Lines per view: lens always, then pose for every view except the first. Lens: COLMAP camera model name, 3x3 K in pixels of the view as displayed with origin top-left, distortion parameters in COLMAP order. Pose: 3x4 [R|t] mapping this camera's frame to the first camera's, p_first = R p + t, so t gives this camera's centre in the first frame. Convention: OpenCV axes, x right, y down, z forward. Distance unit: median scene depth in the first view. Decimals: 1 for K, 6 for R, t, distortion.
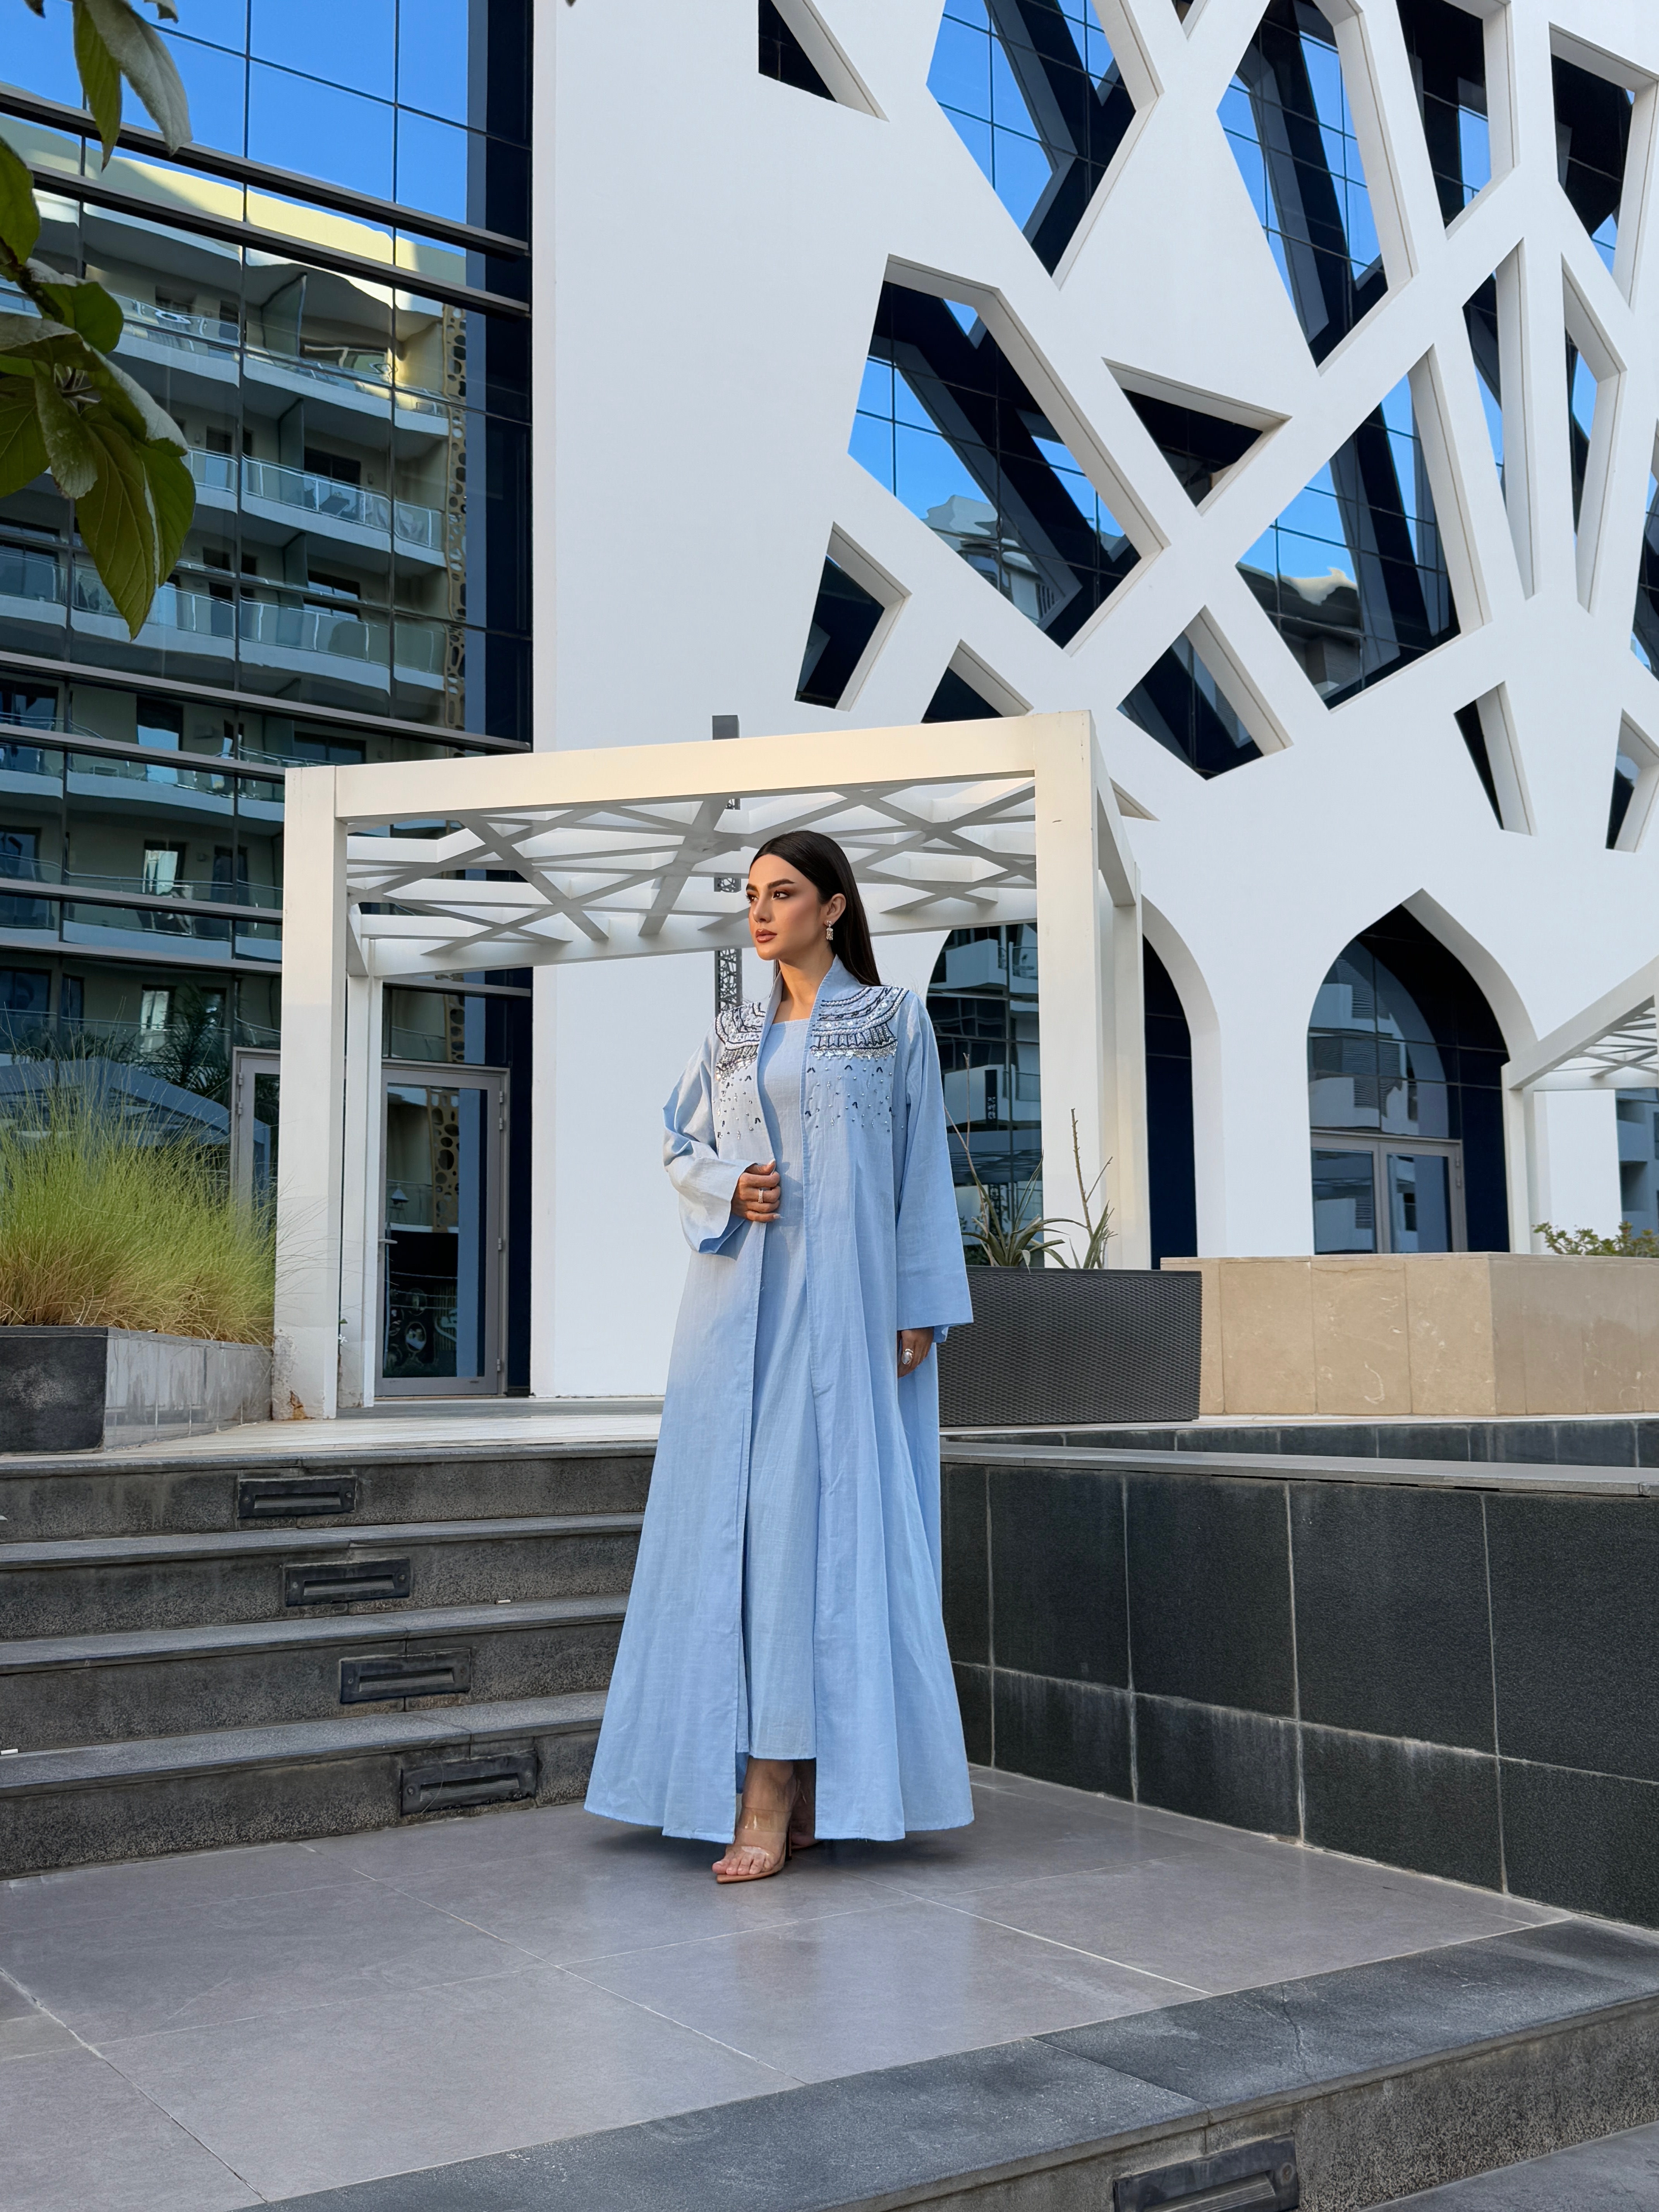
lens RADIAL K [[2165.7, 0, 811.7], [0, 2165.7, 1101.1], [0, 0, 1]] dist [0.209170, -0.519544]
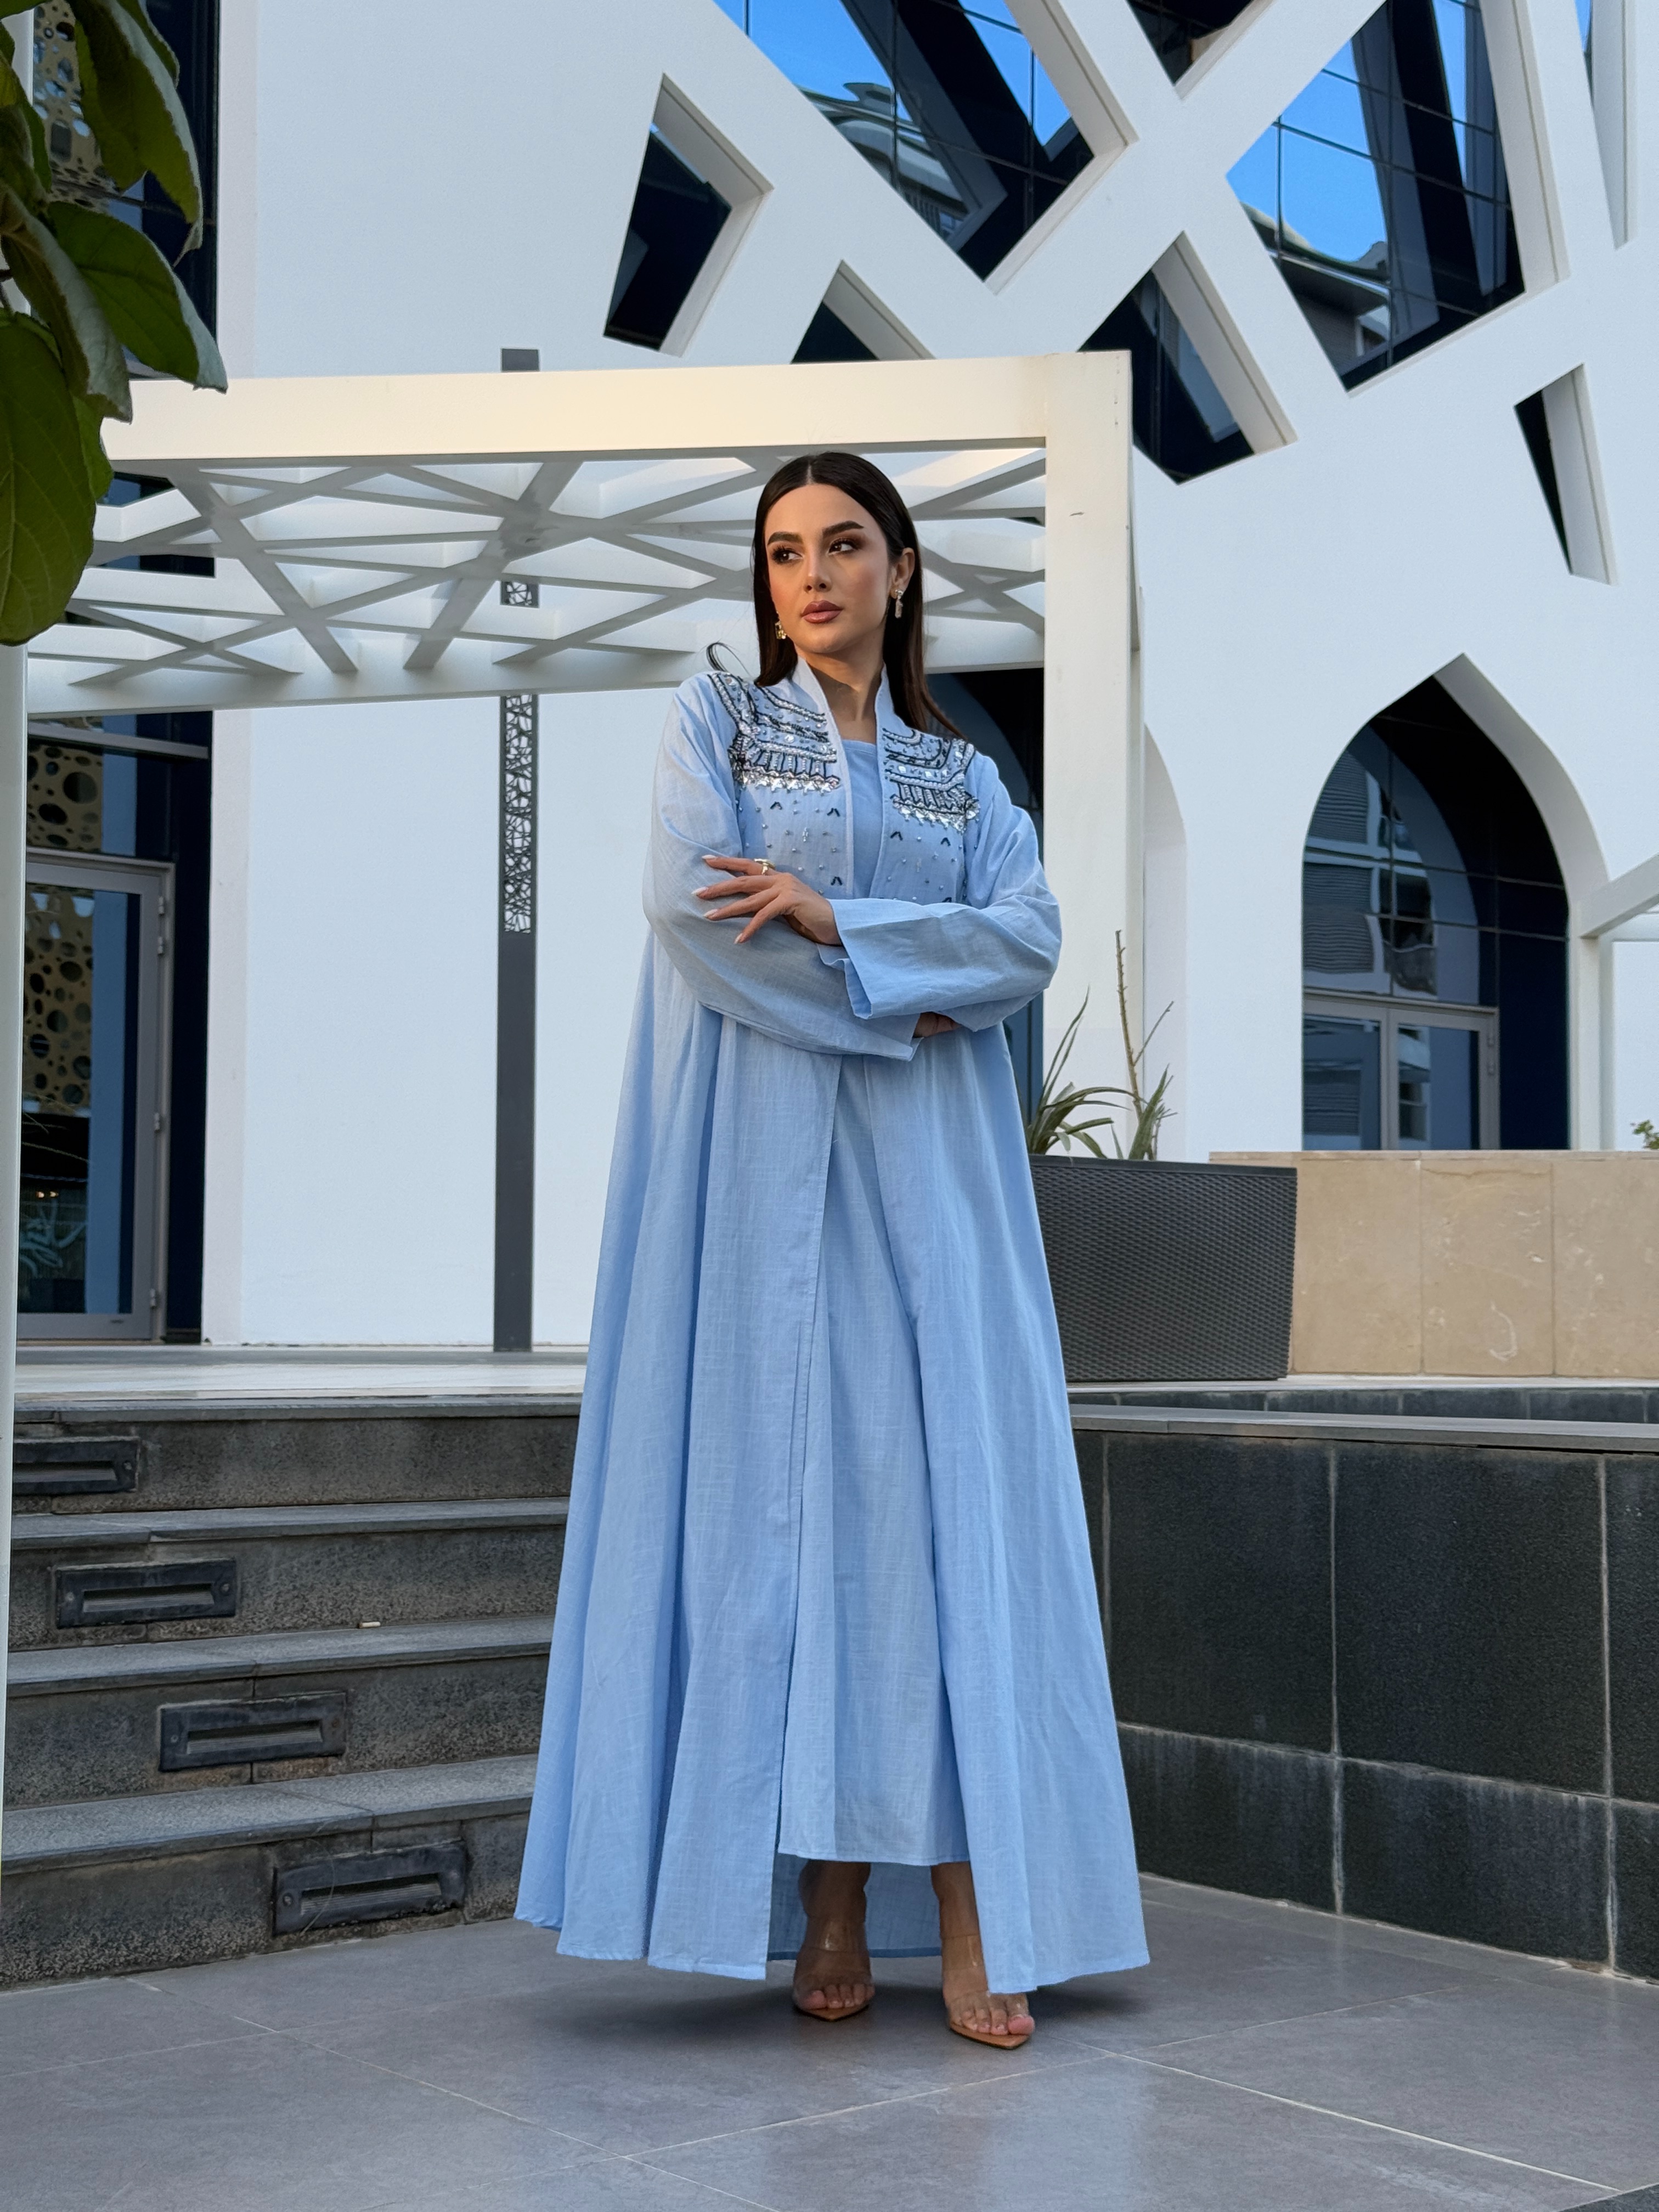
lens RADIAL K [[3072.4, 0, 829.5], [0, 3072.4, 1106.0], [0, 0, 1]] dist [0.193036, -0.435576]
pose [[0.994749, 0.022585, 0.099826, -0.071303], [-0.027800, 0.998303, 0.051162, 0.012201], [-0.098501, -0.053668, 0.993689, 0.036261]]
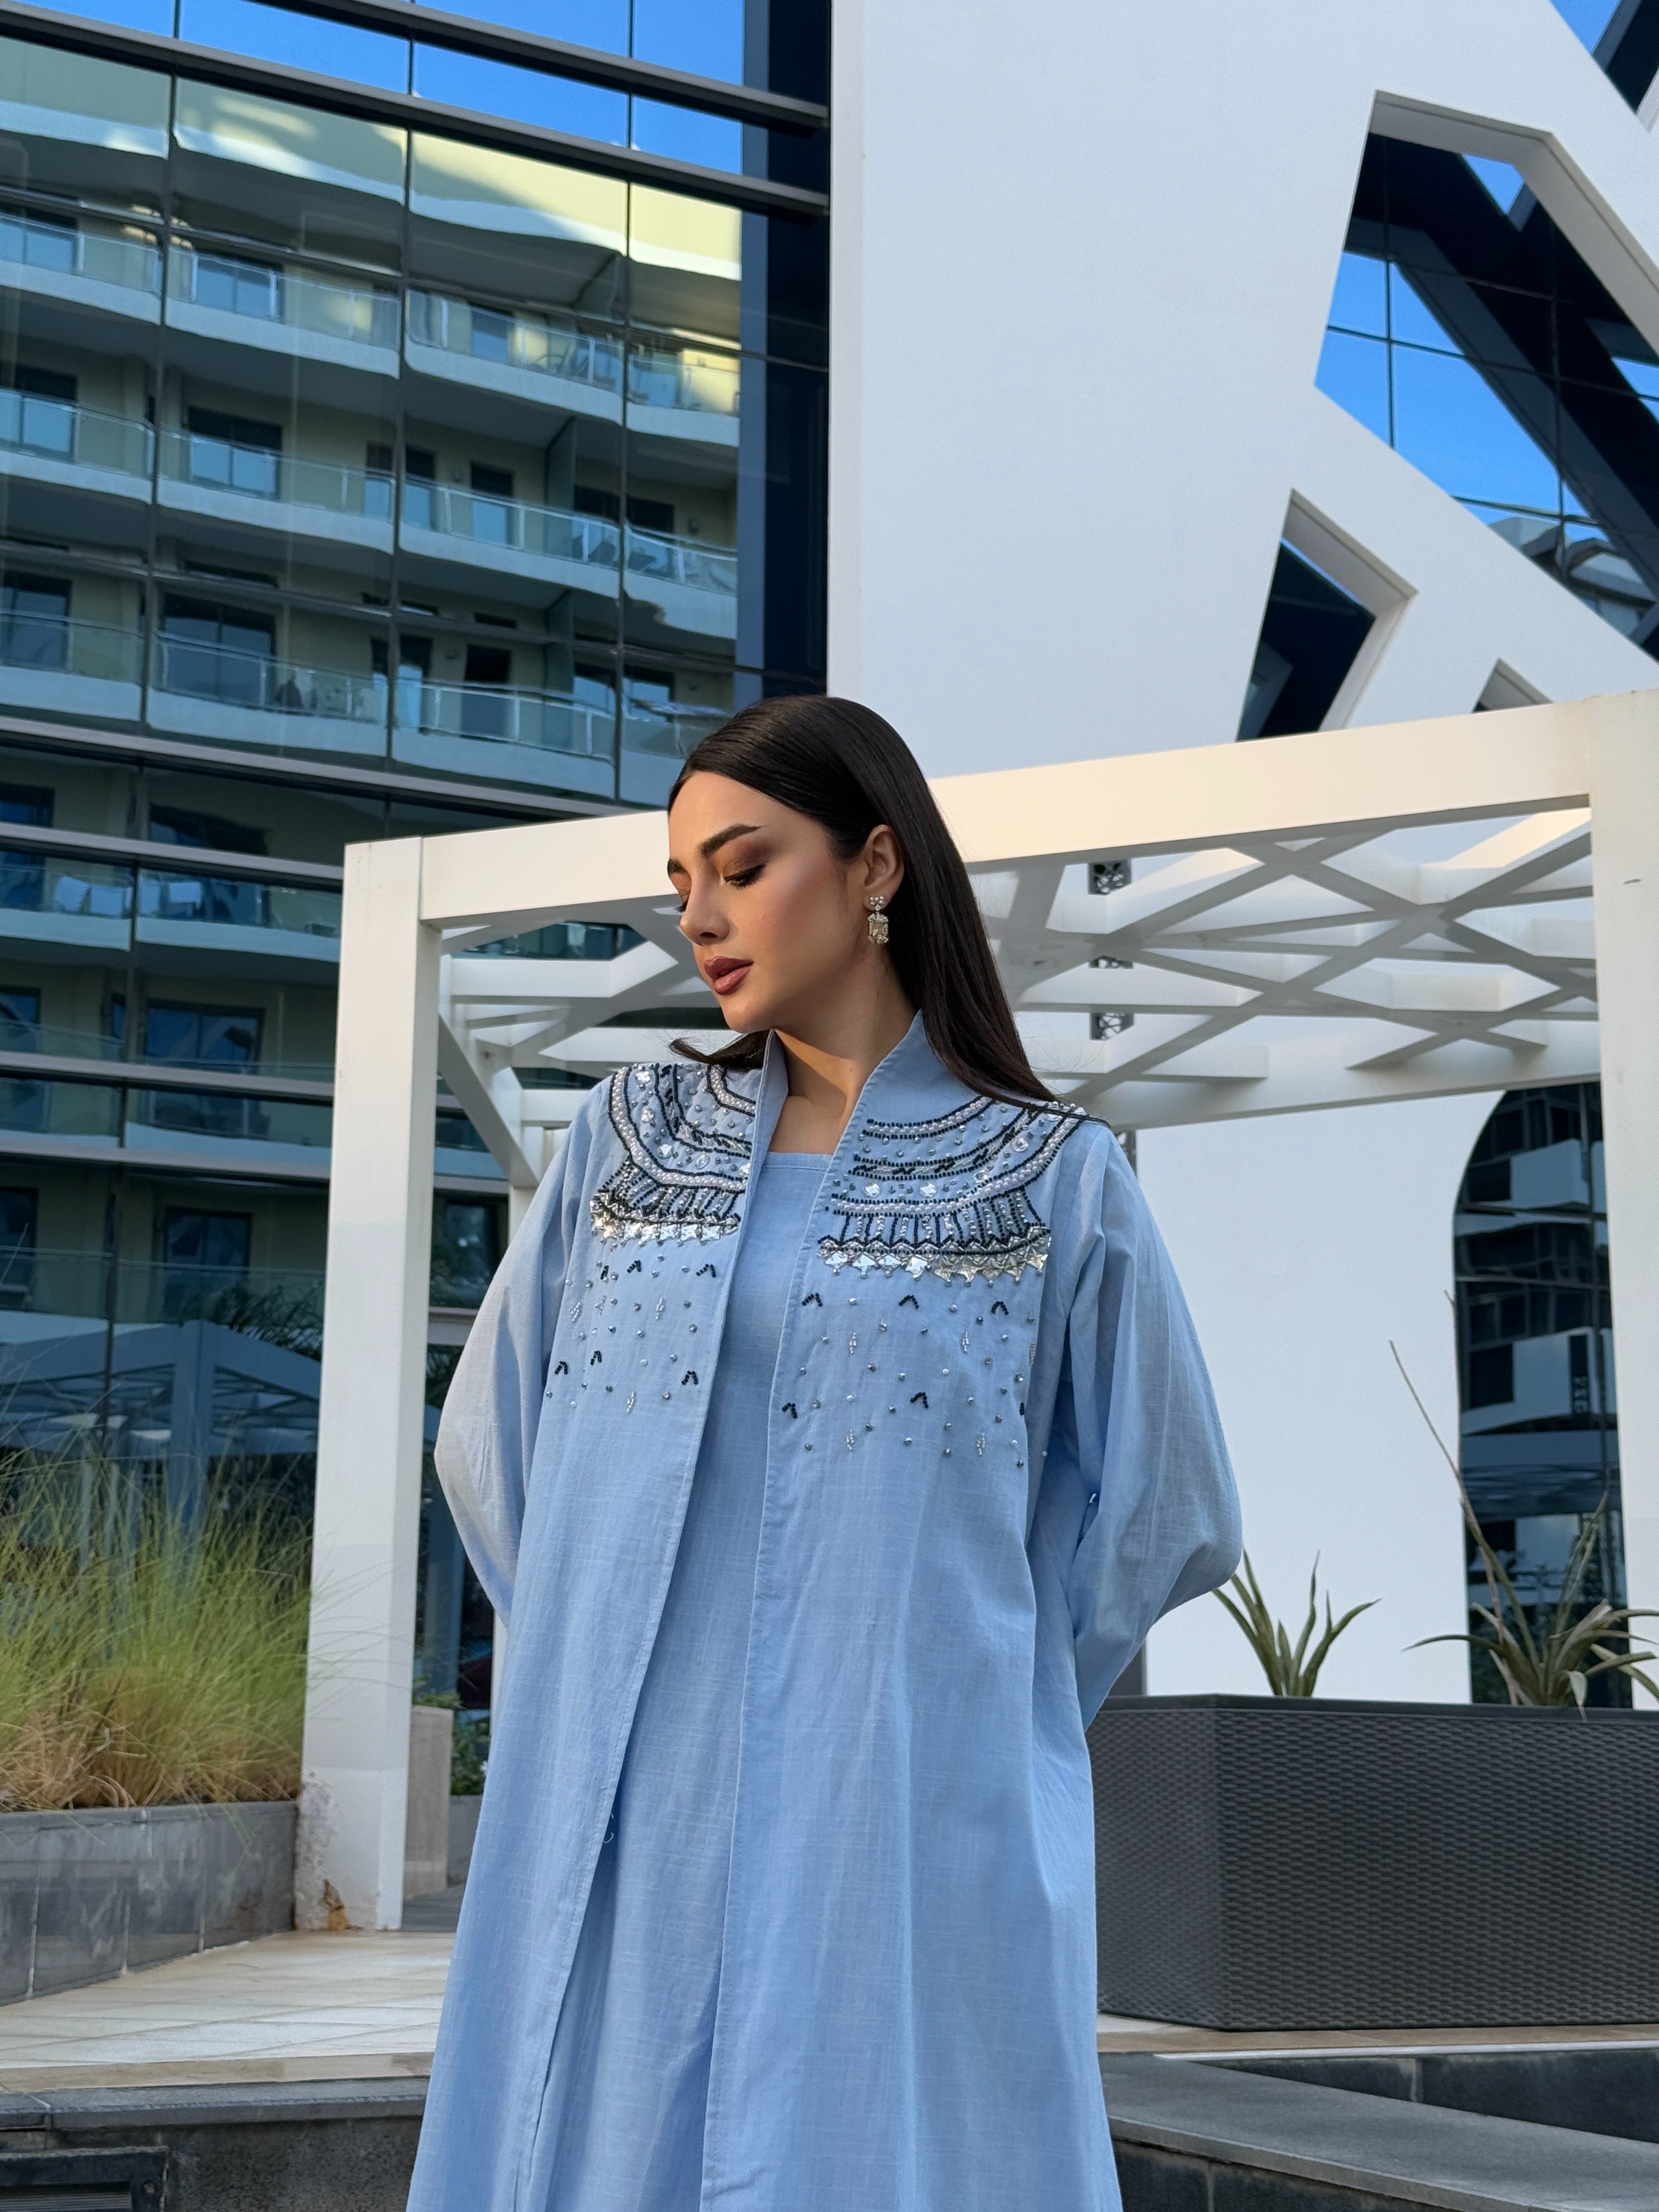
lens RADIAL K [[3072.4, 0, 829.5], [0, 3072.4, 1106.0], [0, 0, 1]] dist [0.193036, -0.435576]
pose [[0.987381, -0.017035, -0.157442, 0.041522], [0.002846, 0.995946, -0.089912, 0.000306], [0.158335, 0.088329, 0.983427, 0.229480]]
